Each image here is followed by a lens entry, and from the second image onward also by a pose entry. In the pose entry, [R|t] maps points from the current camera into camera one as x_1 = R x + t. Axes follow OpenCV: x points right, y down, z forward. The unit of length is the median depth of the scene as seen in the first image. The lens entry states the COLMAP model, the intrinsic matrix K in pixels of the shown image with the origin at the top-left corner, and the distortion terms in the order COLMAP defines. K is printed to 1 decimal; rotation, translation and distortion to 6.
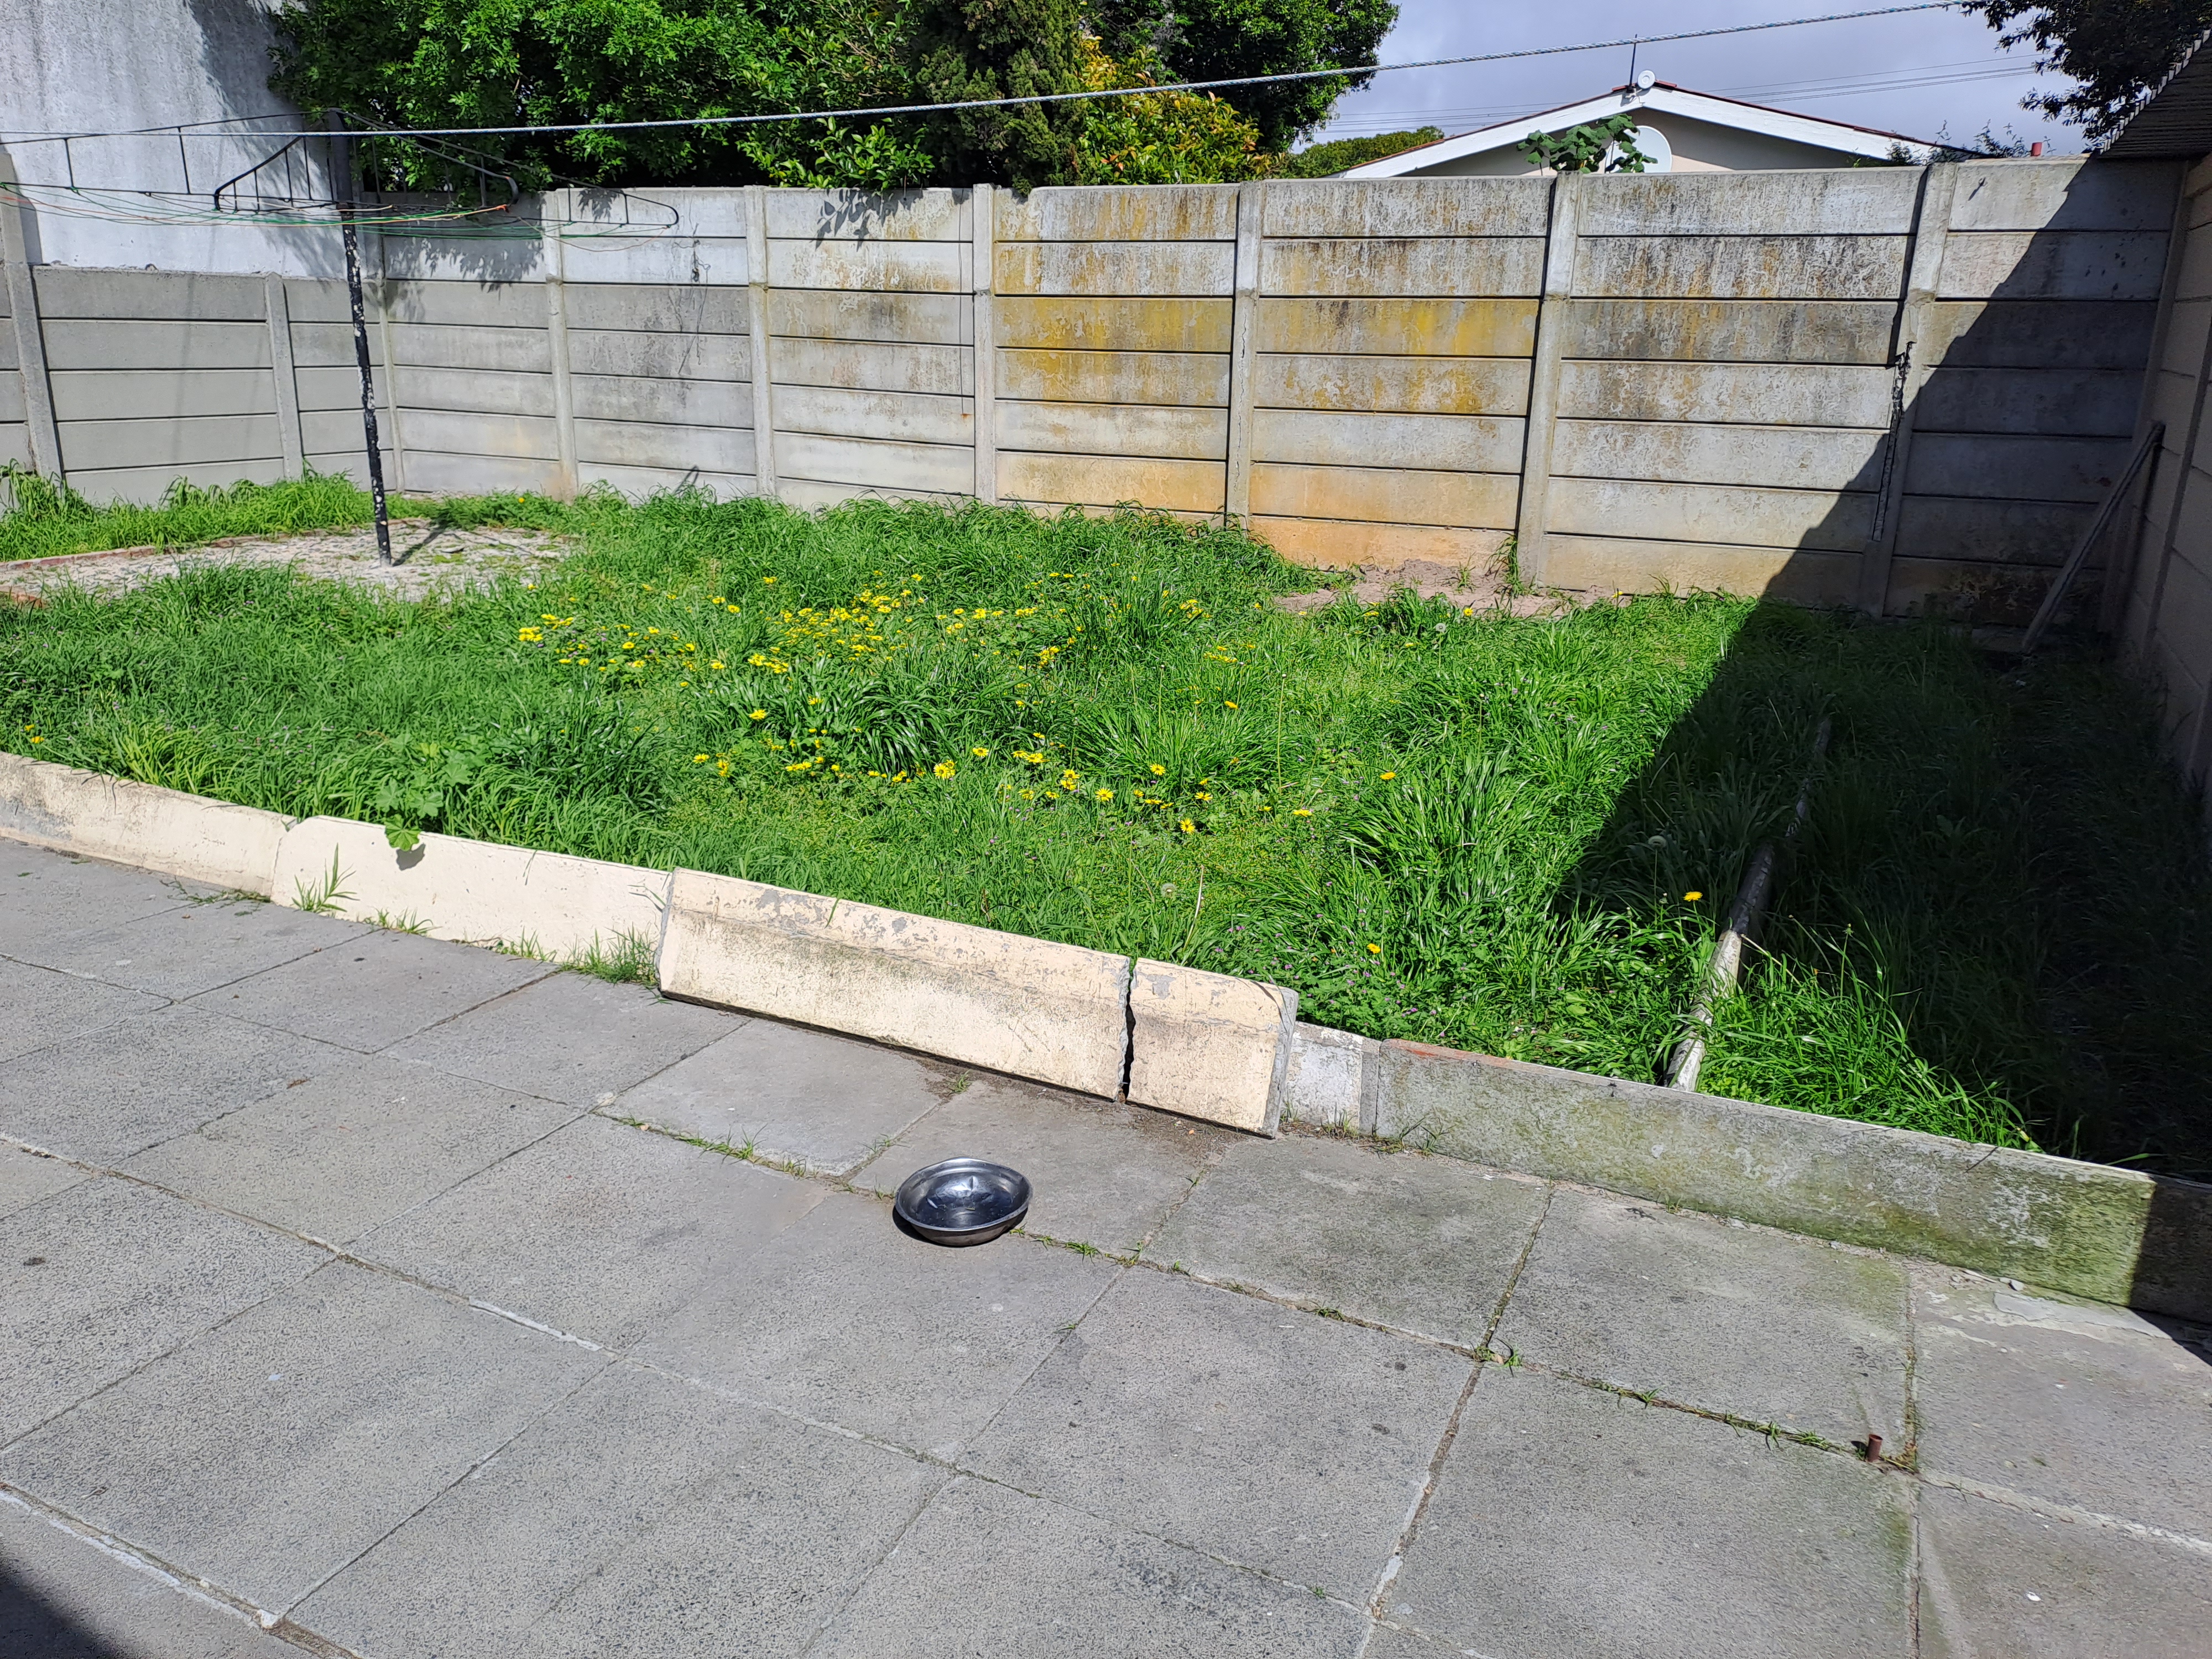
lens RADIAL K [[1611.5, 0, 1167.7], [0, 1611.5, 849.1], [0, 0, 1]] dist [0.001662, -0.002945]
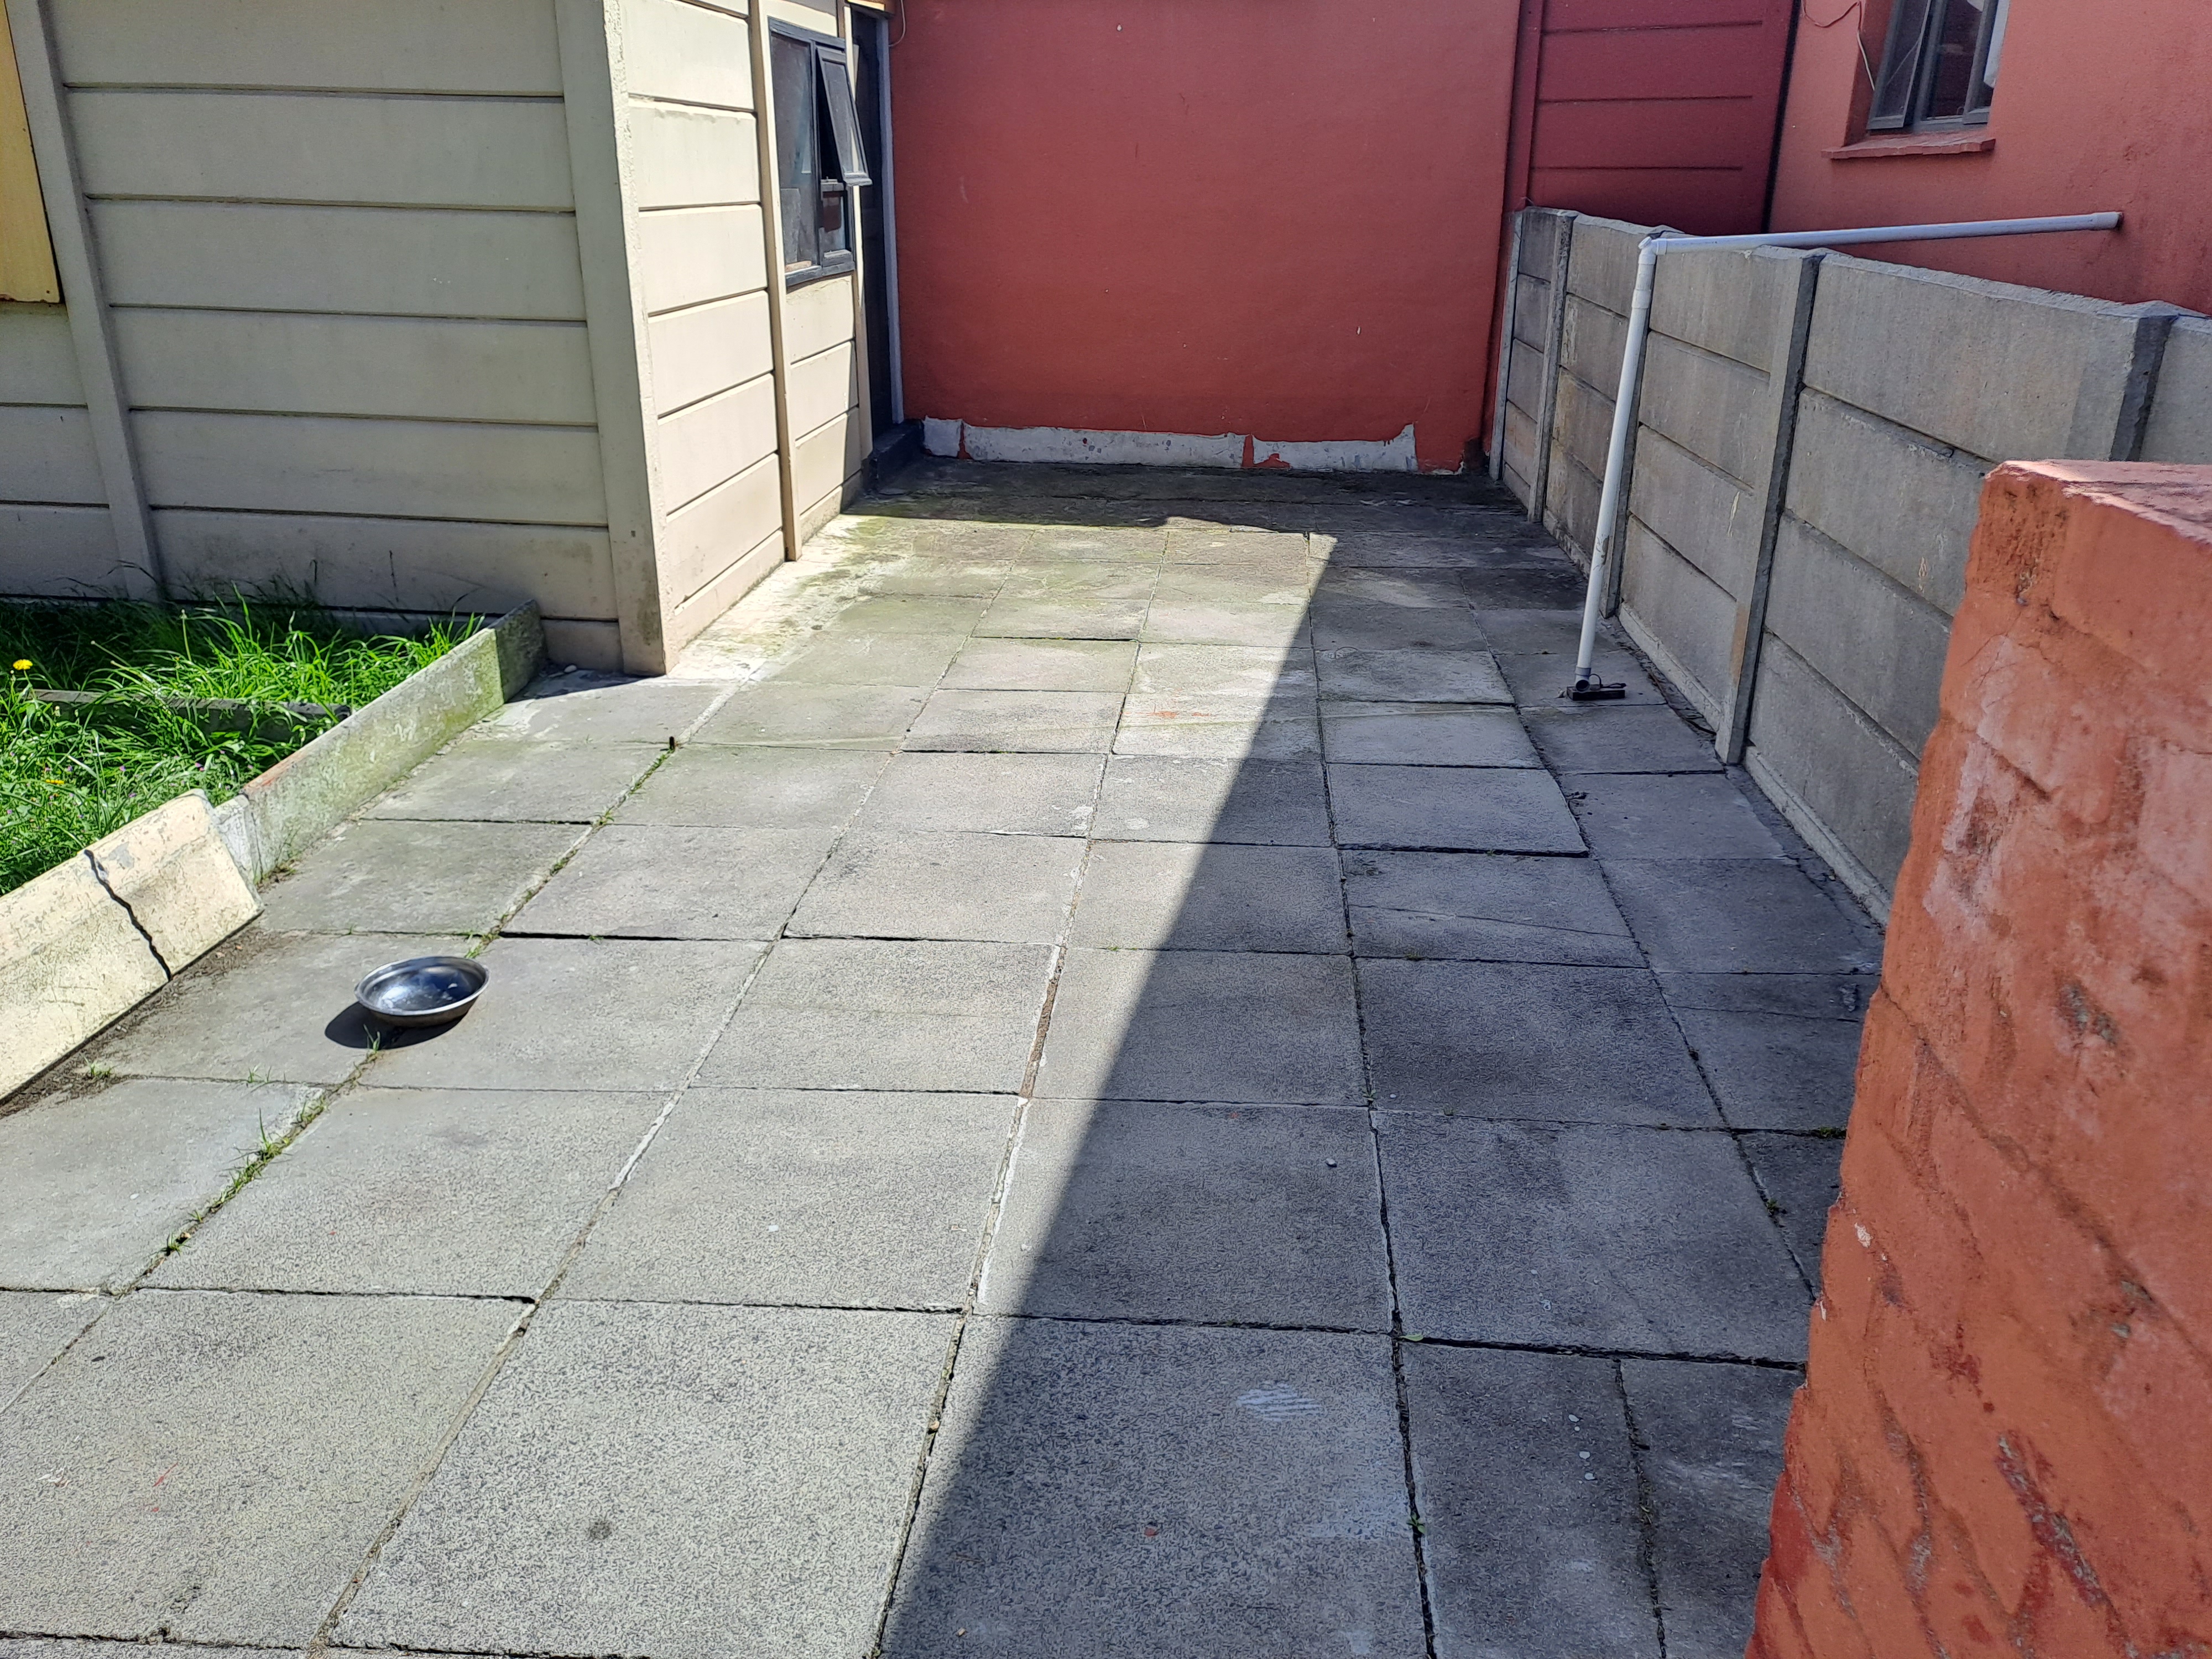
lens RADIAL K [[1609.0, 0, 1078.6], [0, 1609.0, 804.0], [0, 0, 1]] dist [0.088469, -0.130751]
pose [[-0.302441, -0.382015, 0.873266, -1.117686], [0.282579, 0.839050, 0.464914, -0.255731], [-0.910318, 0.387376, -0.145814, 0.687914]]
